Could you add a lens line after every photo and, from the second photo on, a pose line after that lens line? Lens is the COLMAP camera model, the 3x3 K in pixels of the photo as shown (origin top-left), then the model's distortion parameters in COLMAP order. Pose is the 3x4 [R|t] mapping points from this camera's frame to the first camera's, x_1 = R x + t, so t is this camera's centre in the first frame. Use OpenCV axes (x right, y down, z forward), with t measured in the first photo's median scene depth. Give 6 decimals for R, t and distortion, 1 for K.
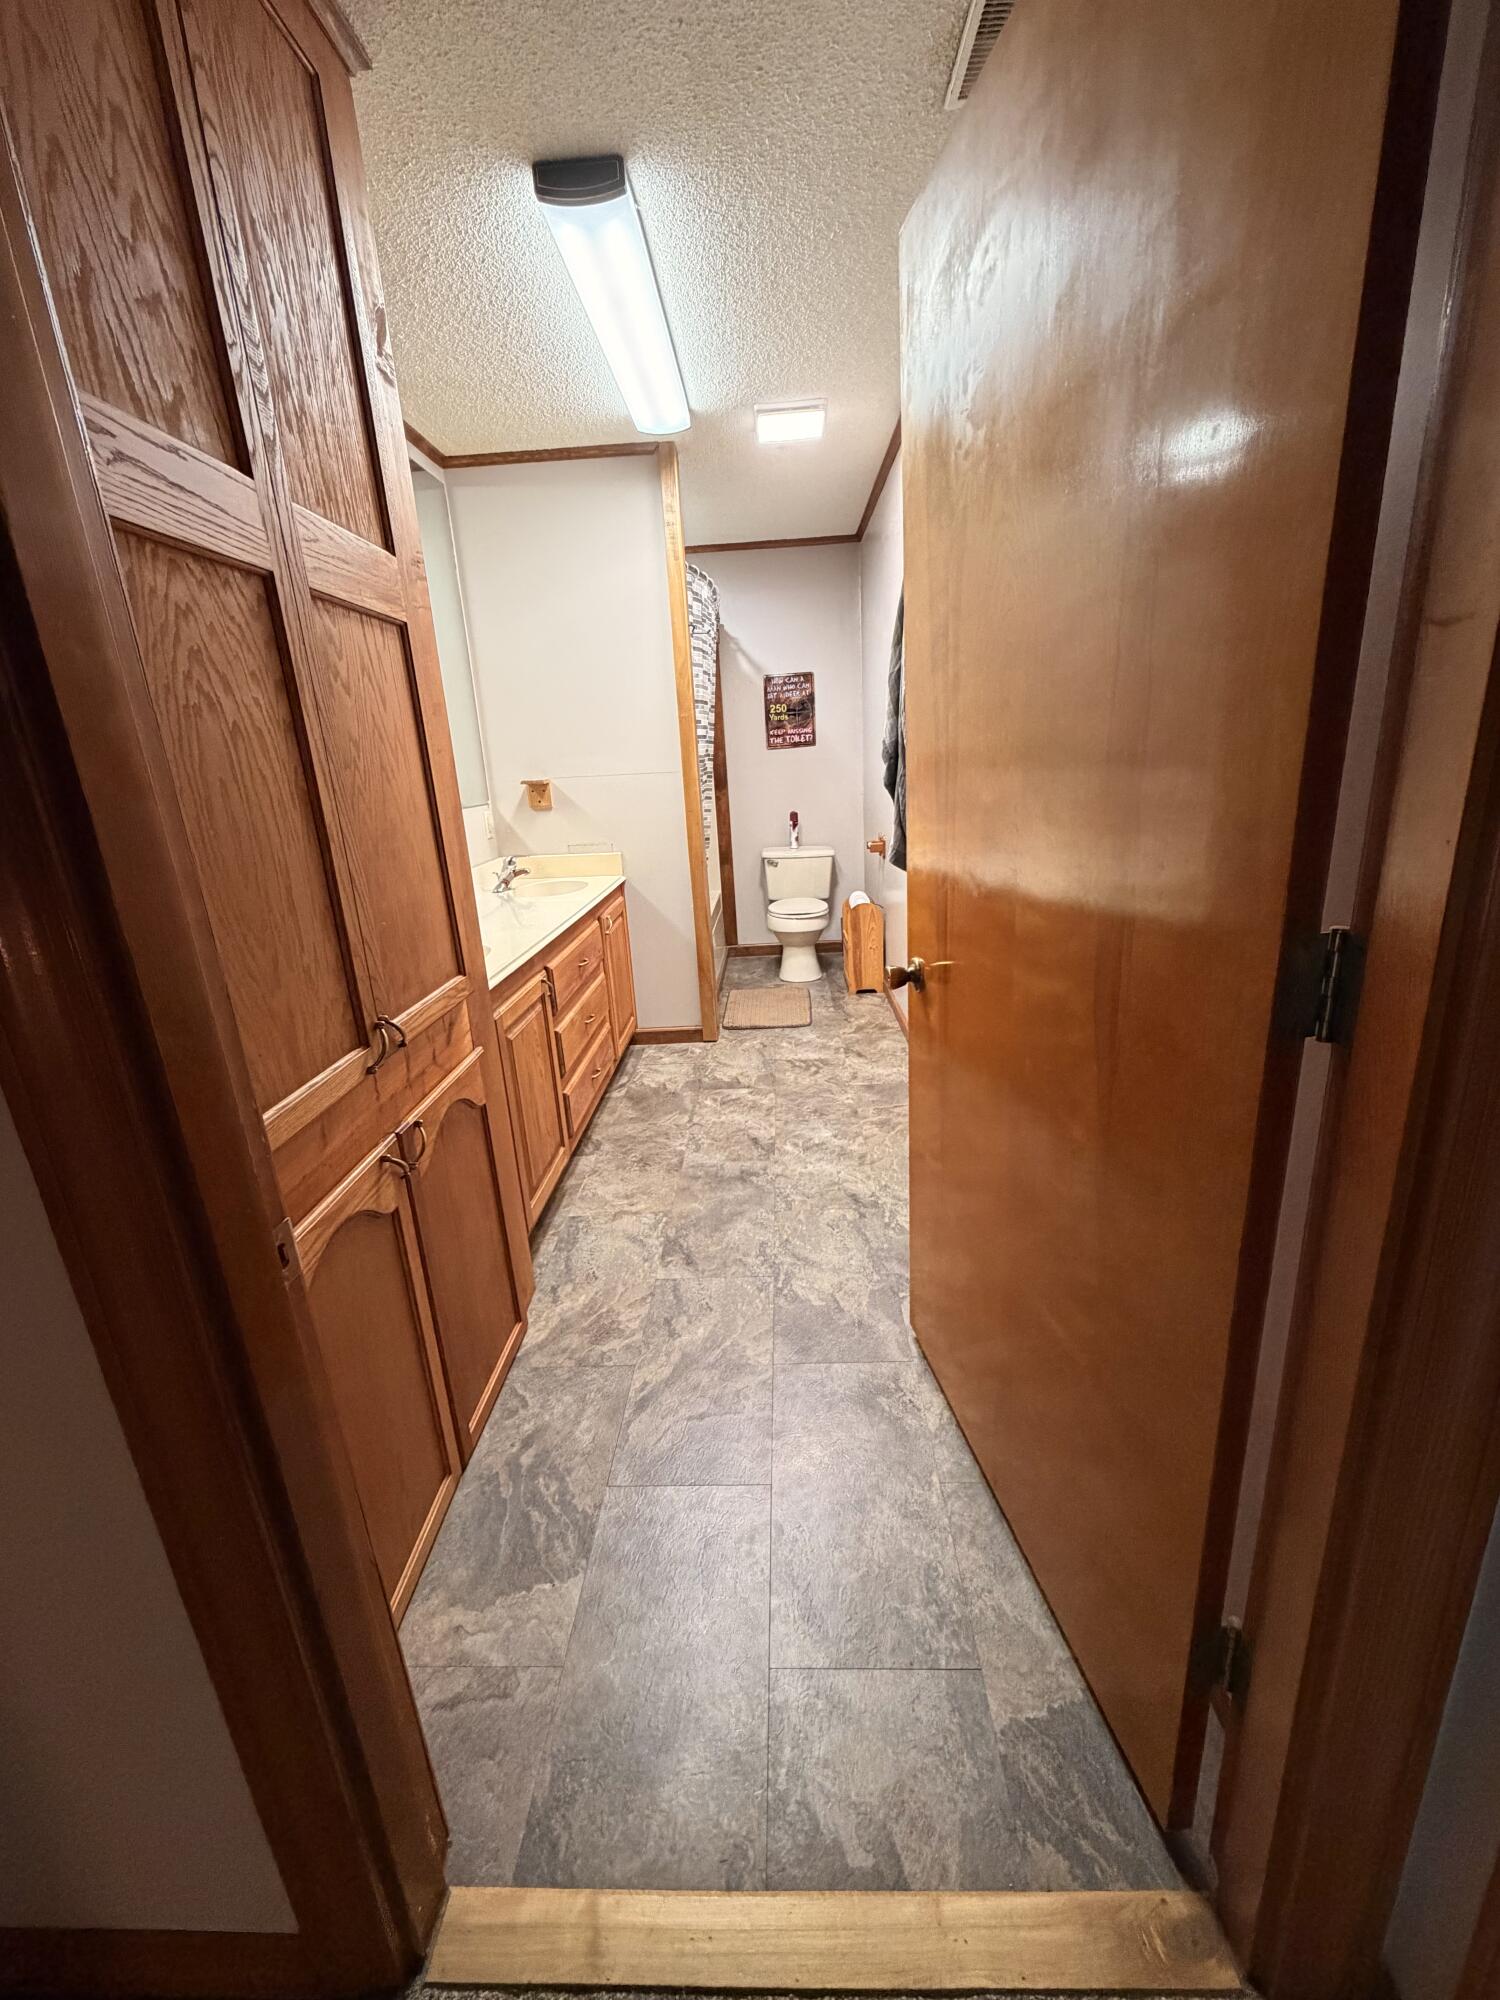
lens RADIAL K [[801.7, 0, 744.9], [0, 801.7, 996.8], [0, 0, 1]] dist [0.001696, 0.000222]
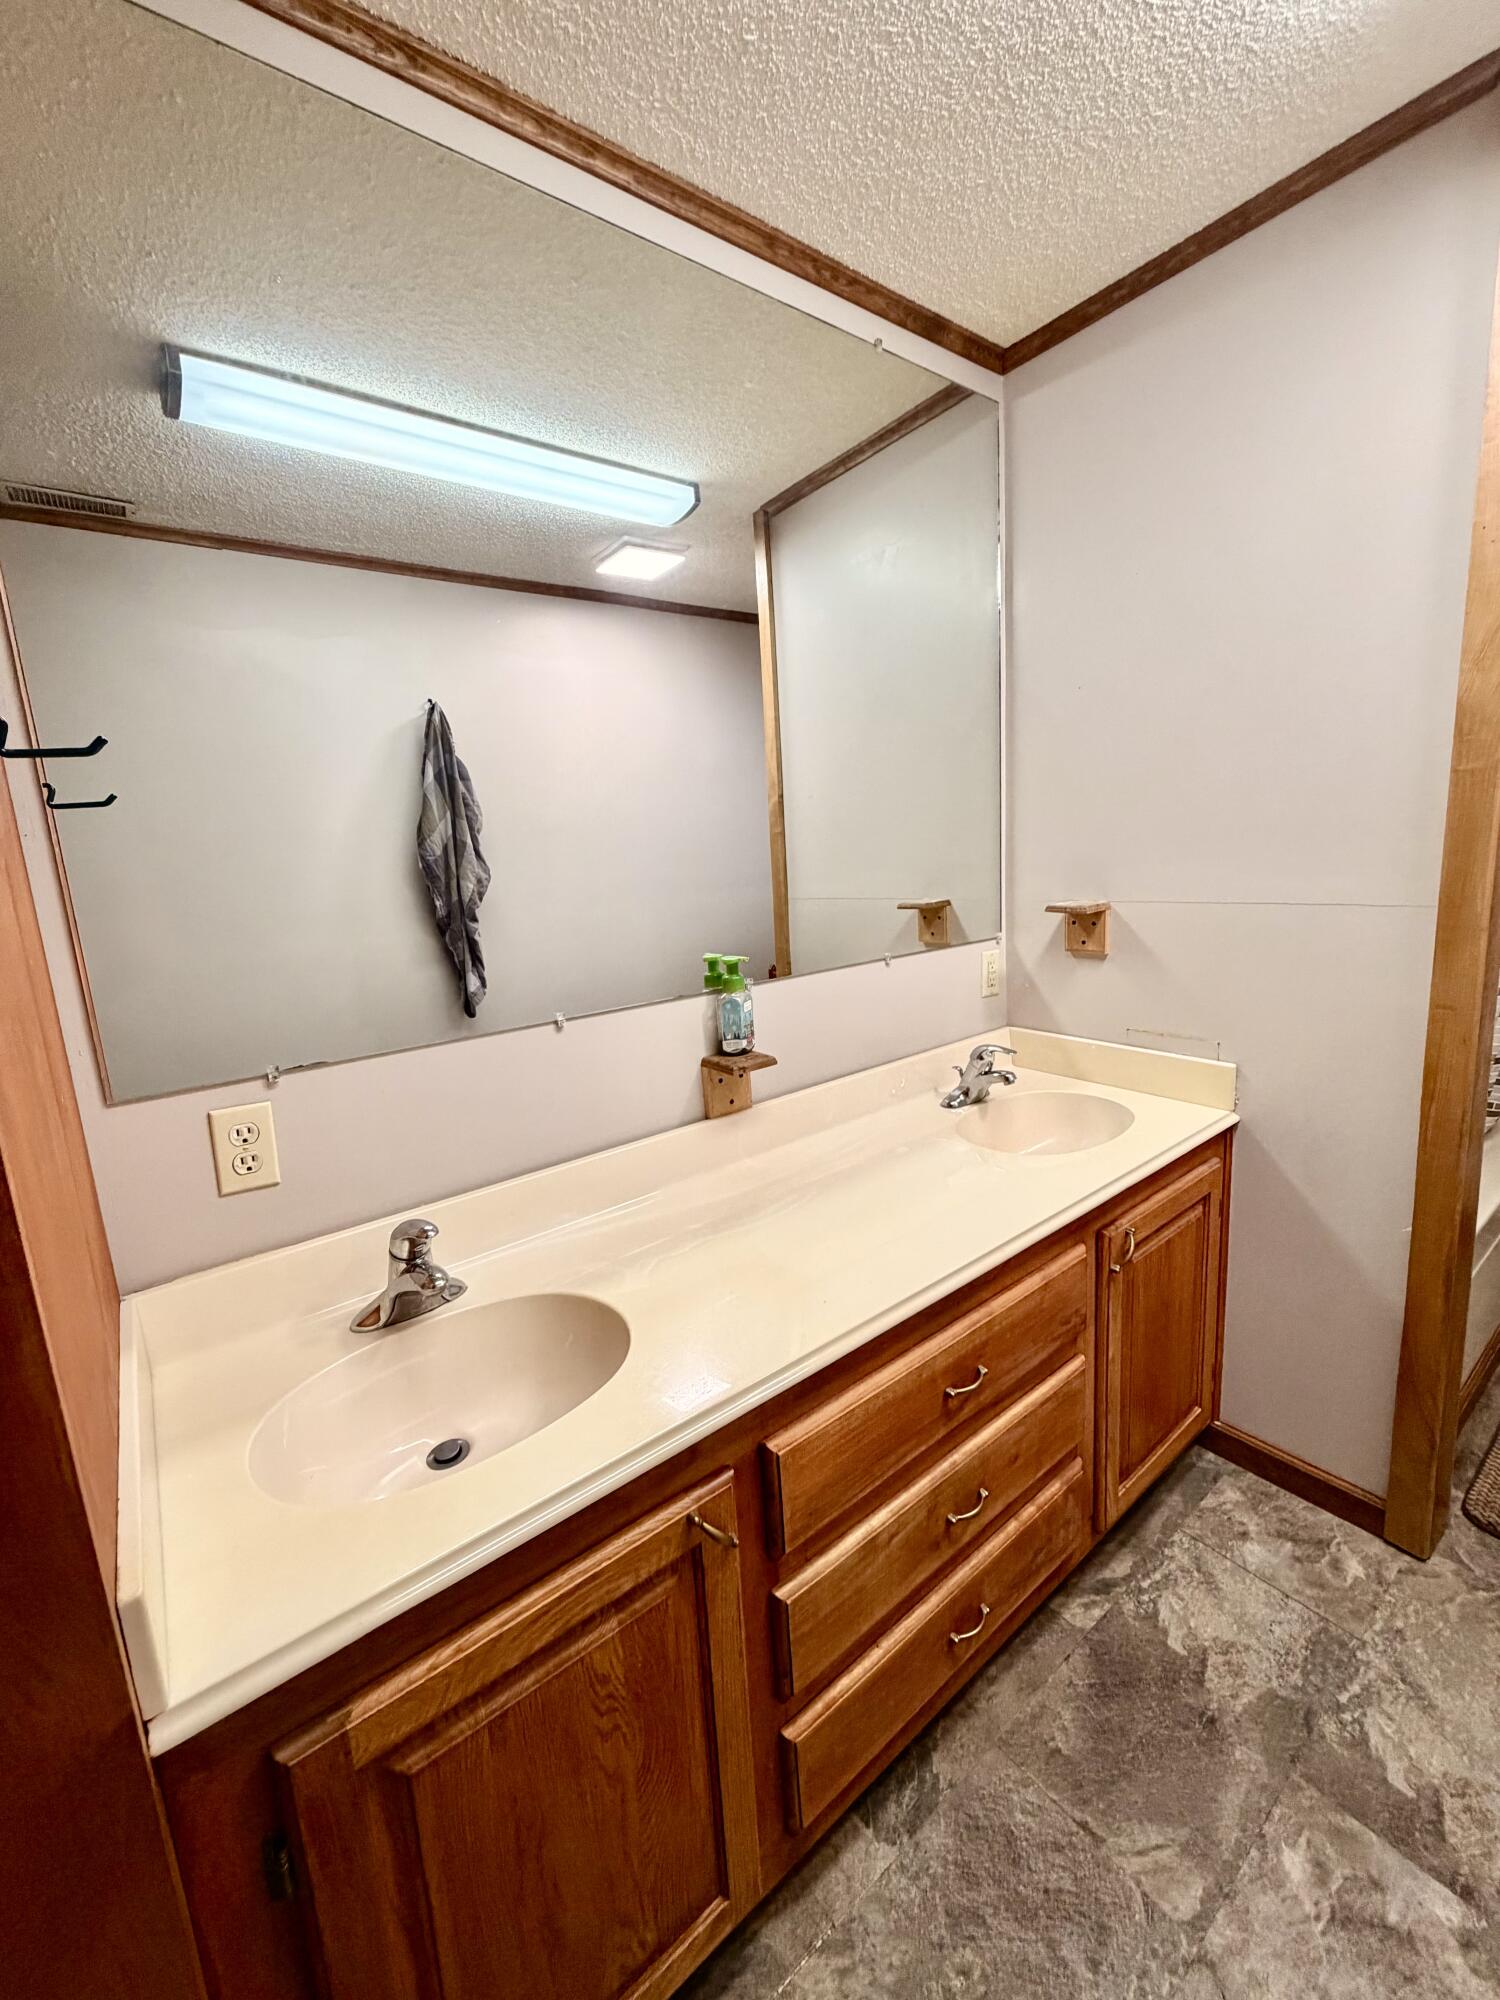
lens RADIAL K [[801.7, 0, 752.6], [0, 801.7, 989.8], [0, 0, 1]] dist [0.001696, 0.000222]
pose [[0.643910, 0.150896, -0.750074, 0.007125], [-0.195125, 0.980328, 0.029709, -0.190244], [0.739801, 0.127228, 0.660687, 0.499539]]
